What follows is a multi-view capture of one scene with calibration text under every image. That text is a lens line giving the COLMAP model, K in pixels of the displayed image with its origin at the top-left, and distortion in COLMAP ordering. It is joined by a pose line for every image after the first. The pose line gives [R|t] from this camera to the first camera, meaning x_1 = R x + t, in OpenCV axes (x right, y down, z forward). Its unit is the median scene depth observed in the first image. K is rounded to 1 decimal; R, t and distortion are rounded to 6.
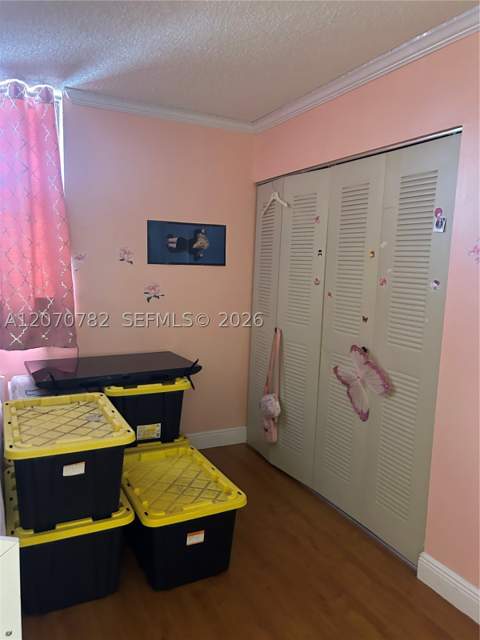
lens RADIAL K [[482.0, 0, 242.9], [0, 482.0, 320.8], [0, 0, 1]] dist [0.066806, -0.080060]
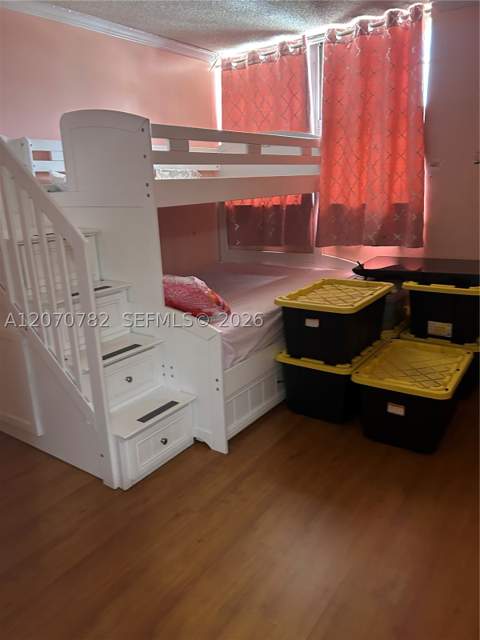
lens RADIAL K [[482.0, 0, 242.9], [0, 482.0, 320.8], [0, 0, 1]] dist [0.066806, -0.080060]
pose [[0.473838, 0.192400, -0.859337, 0.517191], [-0.053181, 0.980312, 0.190161, 0.030450], [0.879005, -0.044405, 0.474741, 0.108797]]
